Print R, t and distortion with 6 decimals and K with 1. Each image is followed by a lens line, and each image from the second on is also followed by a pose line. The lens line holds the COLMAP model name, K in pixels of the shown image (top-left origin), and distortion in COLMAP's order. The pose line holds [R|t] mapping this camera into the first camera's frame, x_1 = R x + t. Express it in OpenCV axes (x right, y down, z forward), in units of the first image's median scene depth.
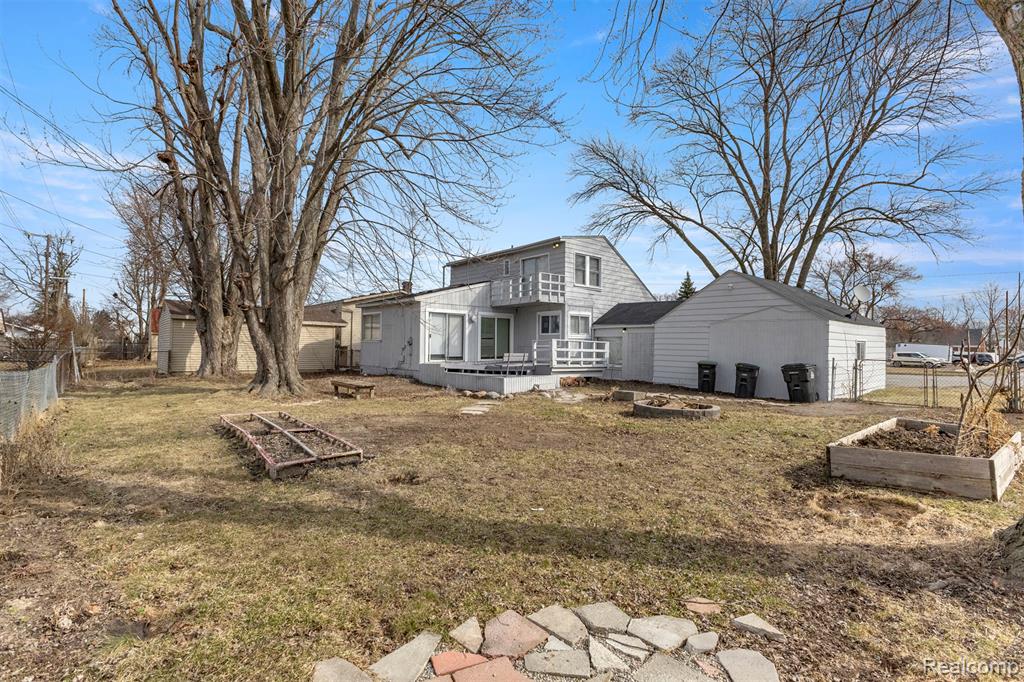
lens RADIAL K [[477.5, 0, 512.0], [0, 477.5, 341.0], [0, 0, 1]] dist [0.000461, 0.000074]
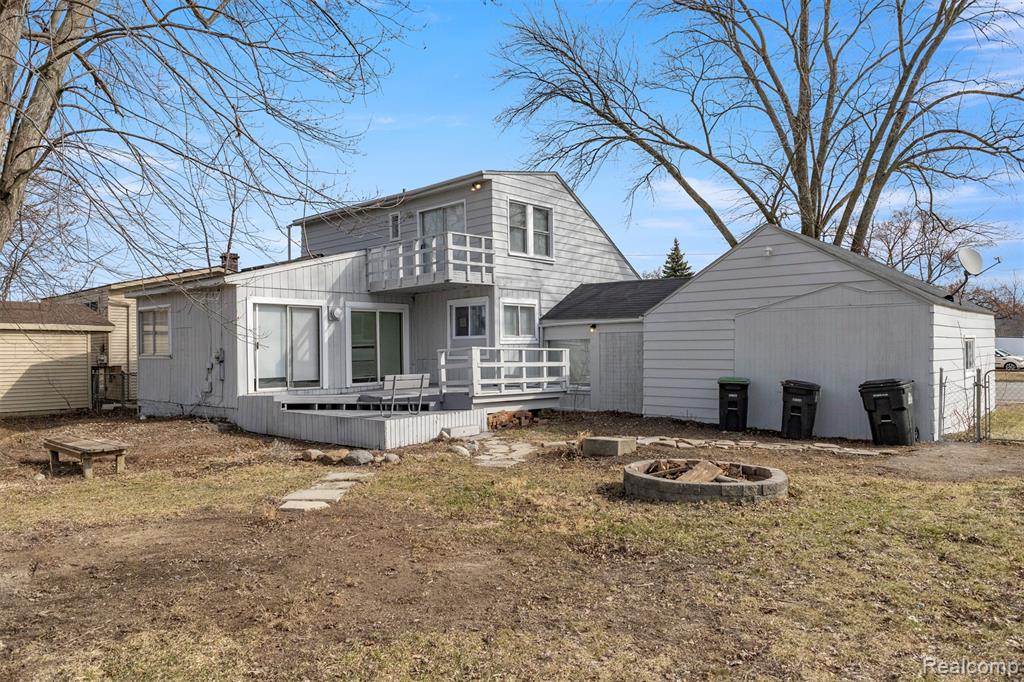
lens RADIAL K [[697.8, 0, 512.0], [0, 697.8, 354.1], [0, 0, 1]] dist [0.009871, 0.001558]
pose [[0.991588, -0.026282, 0.126737, 0.021193], [0.024456, 0.999574, 0.015944, -0.006312], [-0.127102, -0.012711, 0.991808, 0.137439]]
